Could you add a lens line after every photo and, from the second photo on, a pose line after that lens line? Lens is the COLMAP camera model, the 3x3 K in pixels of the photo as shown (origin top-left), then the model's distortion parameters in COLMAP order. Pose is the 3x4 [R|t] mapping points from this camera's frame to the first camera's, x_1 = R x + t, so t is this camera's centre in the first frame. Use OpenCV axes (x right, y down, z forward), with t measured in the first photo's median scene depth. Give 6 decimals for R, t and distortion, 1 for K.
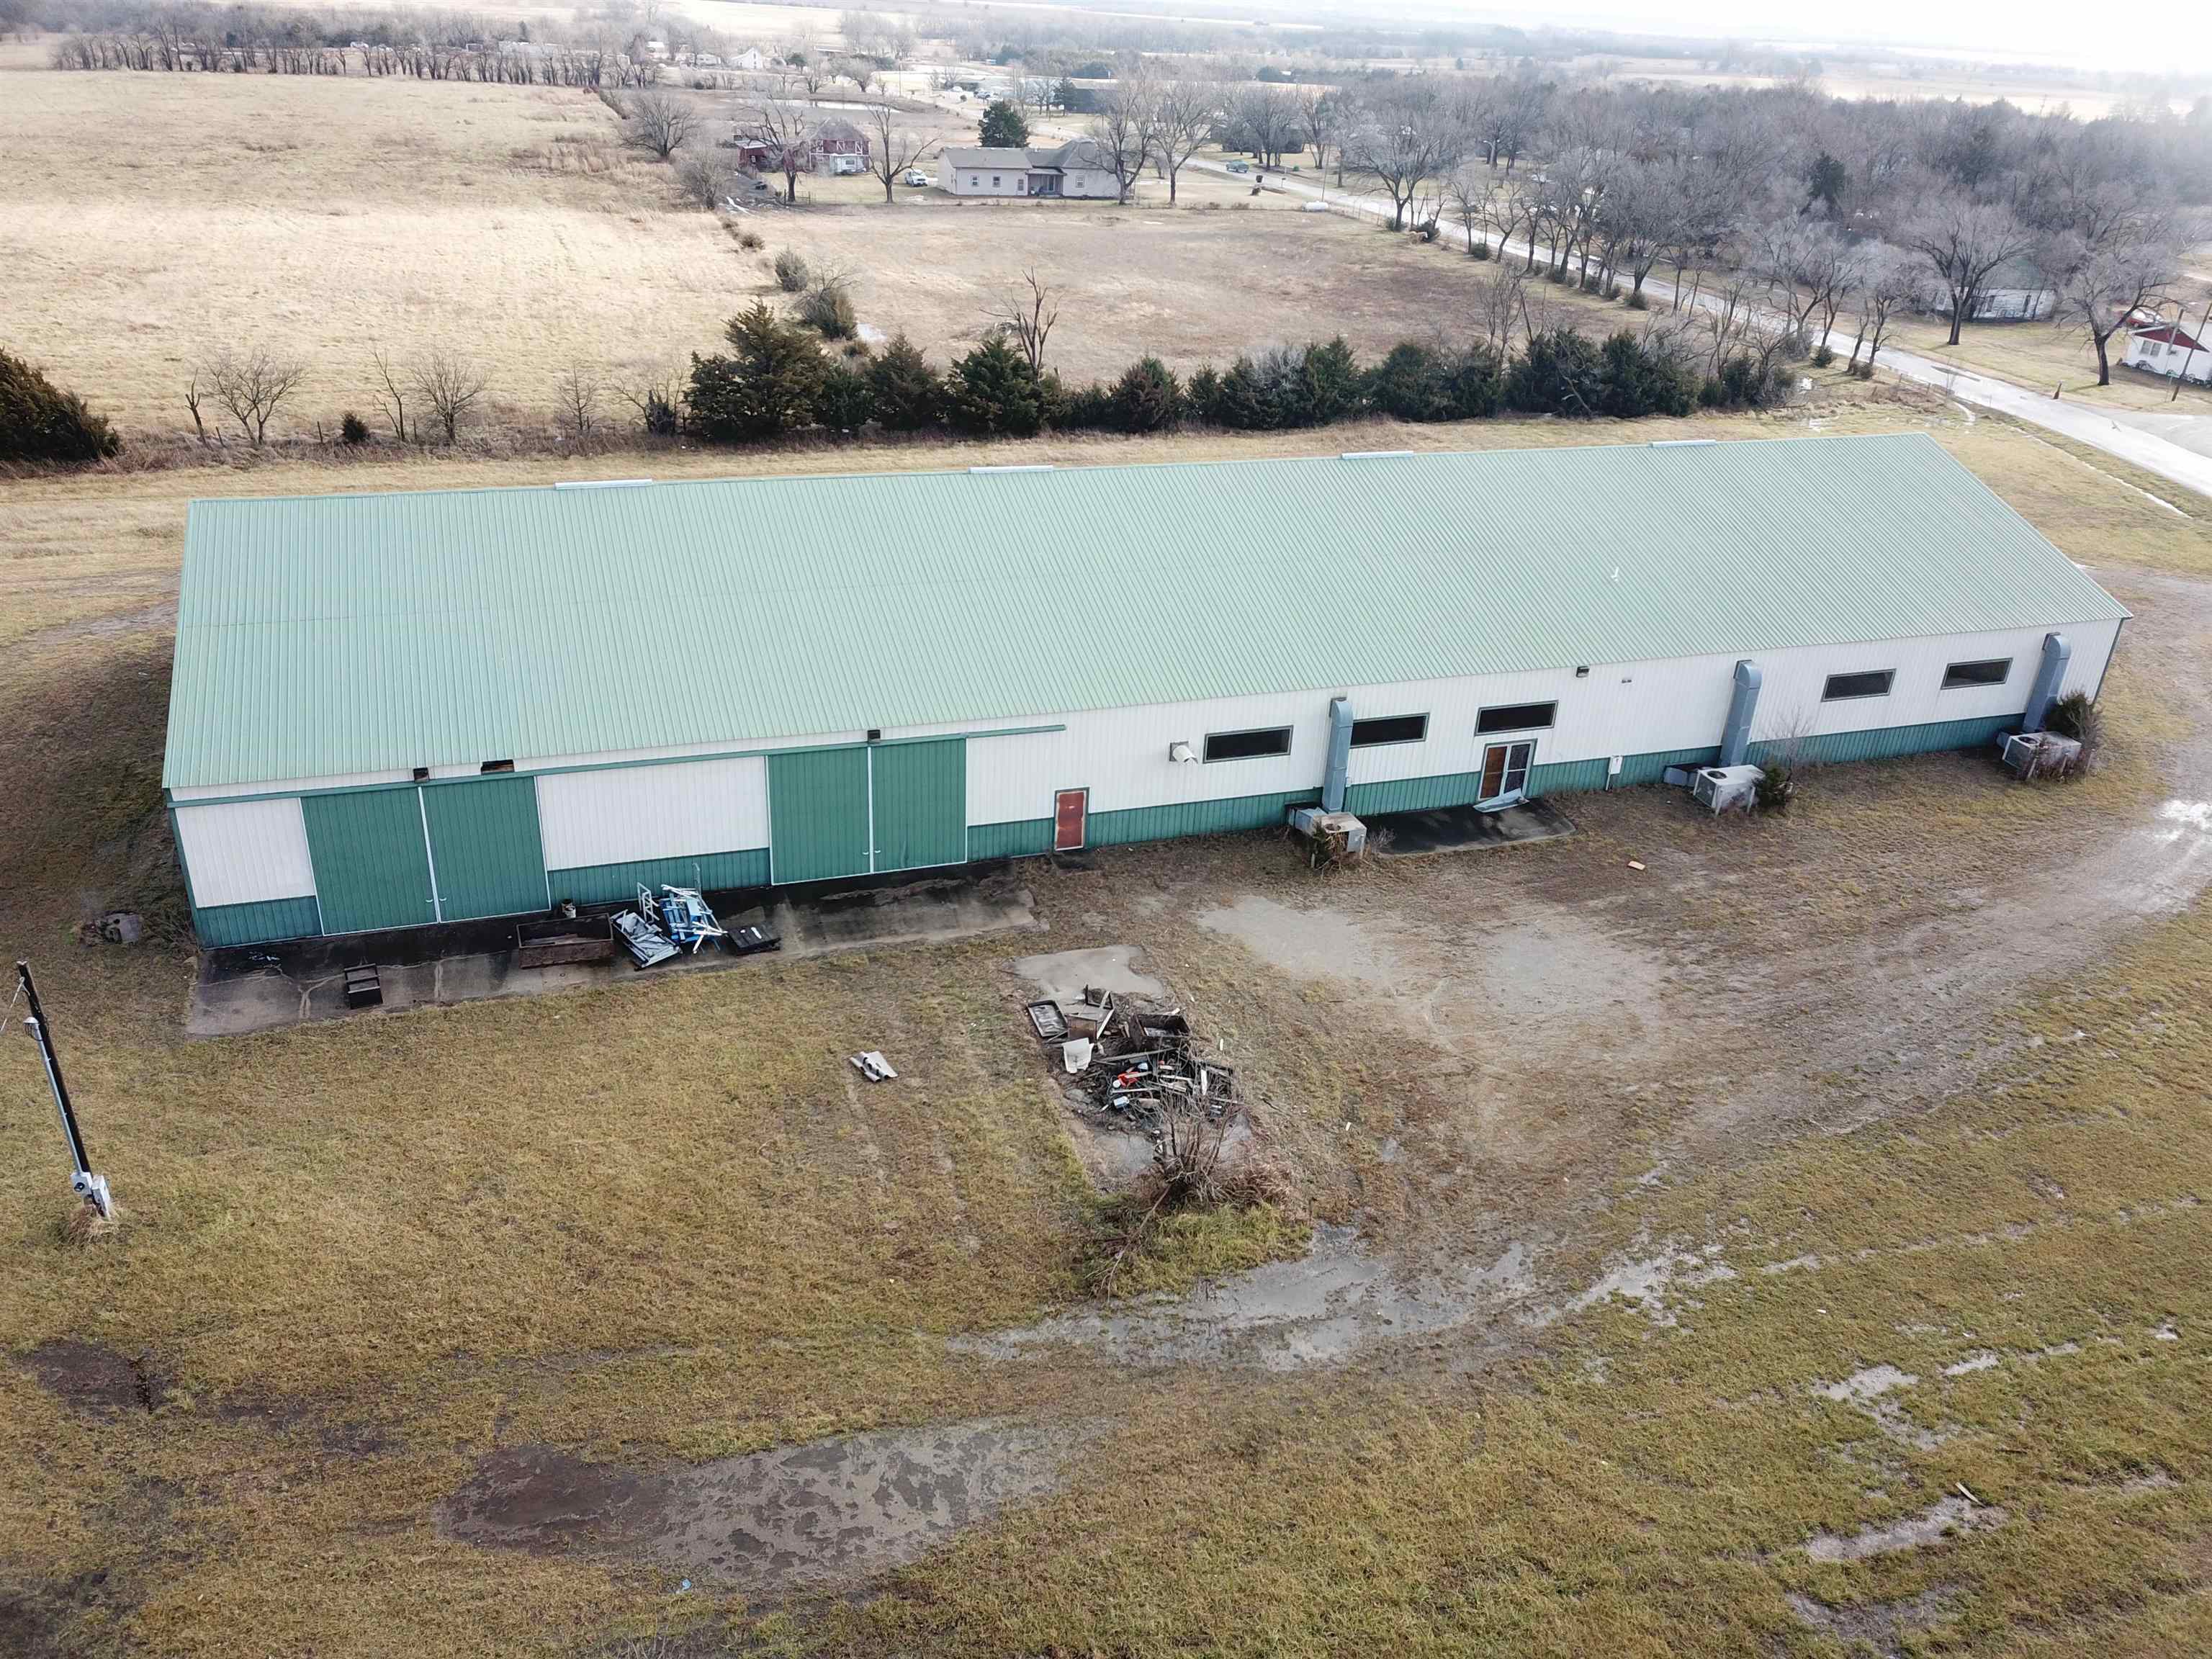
lens RADIAL K [[1677.1, 0, 1106.0], [0, 1677.1, 829.5], [0, 0, 1]] dist [0.020732, -0.001231]
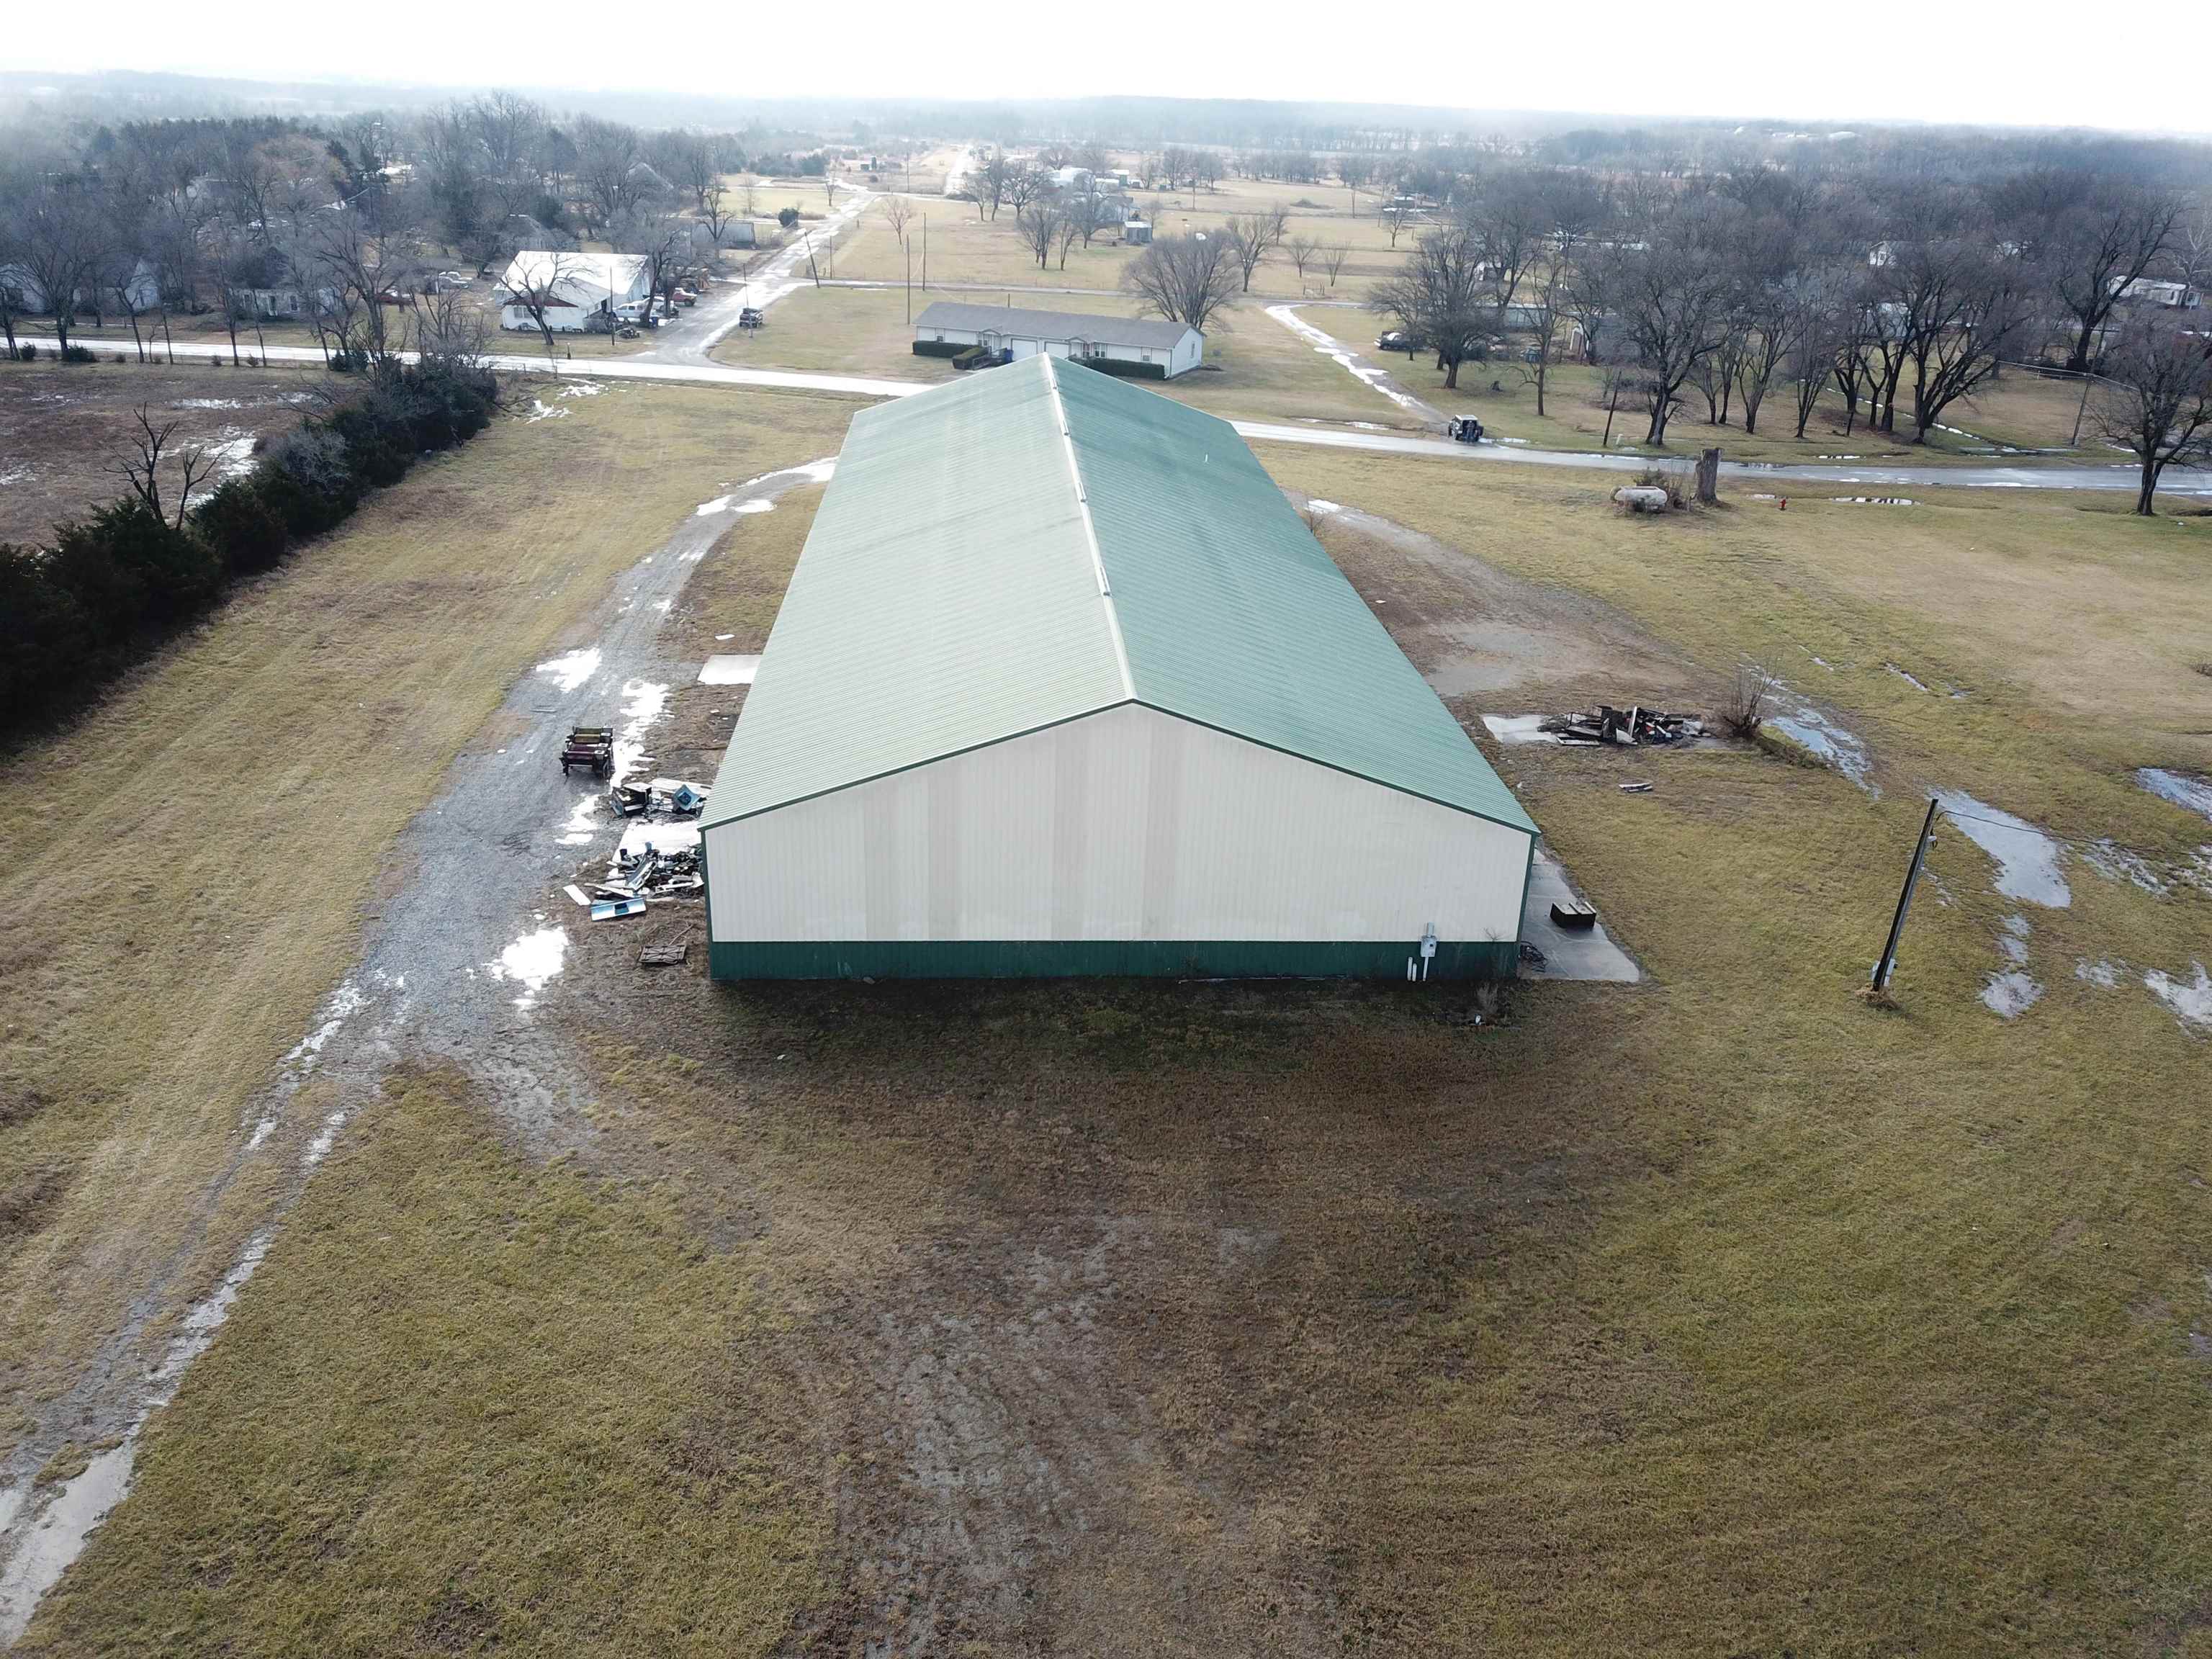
lens RADIAL K [[1683.4, 0, 1106.0], [0, 1683.4, 829.5], [0, 0, 1]] dist [-0.001431, -0.005183]
pose [[0.263932, -0.422841, 0.866917, -0.770747], [0.410880, 0.862448, 0.295569, -0.230723], [-0.872650, 0.278189, 0.401364, 0.377758]]
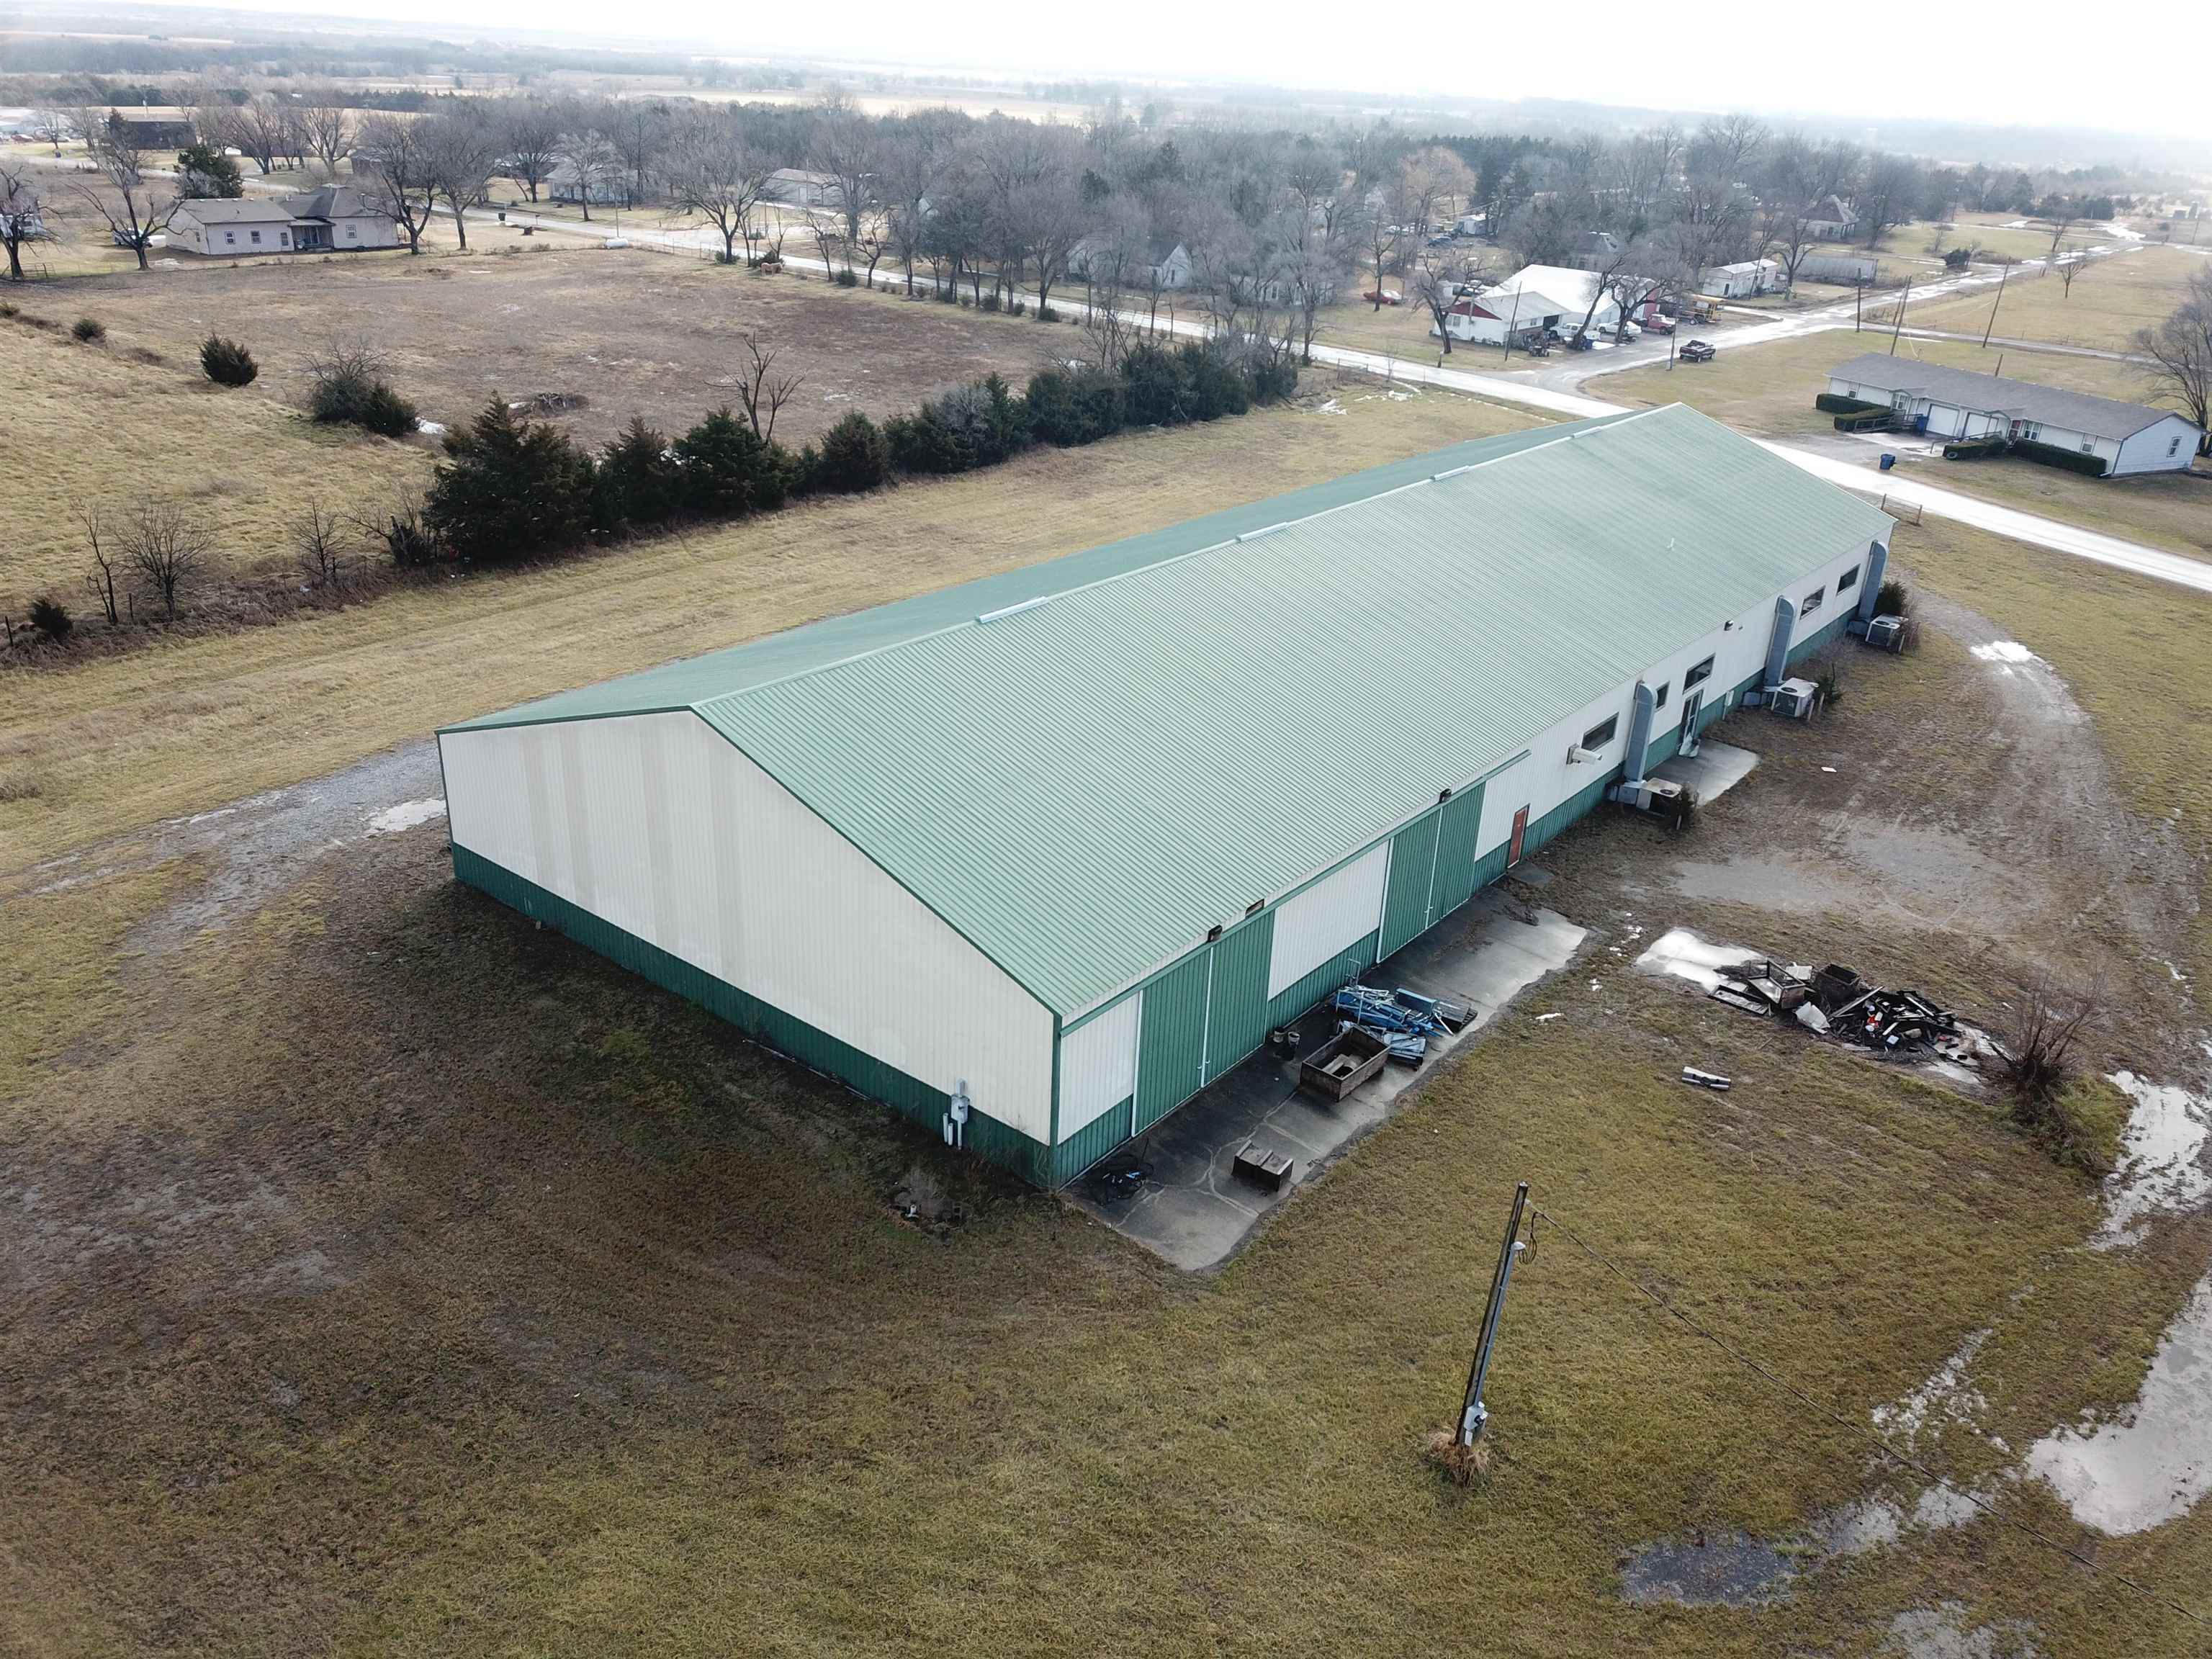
lens RADIAL K [[1686.2, 0, 1106.0], [0, 1686.2, 829.5], [0, 0, 1]] dist [0.011339, -0.002557]
pose [[0.843959, -0.229864, 0.484661, -0.442340], [0.233813, 0.970820, 0.053291, -0.075081], [-0.482768, 0.068344, 0.873077, 0.107083]]
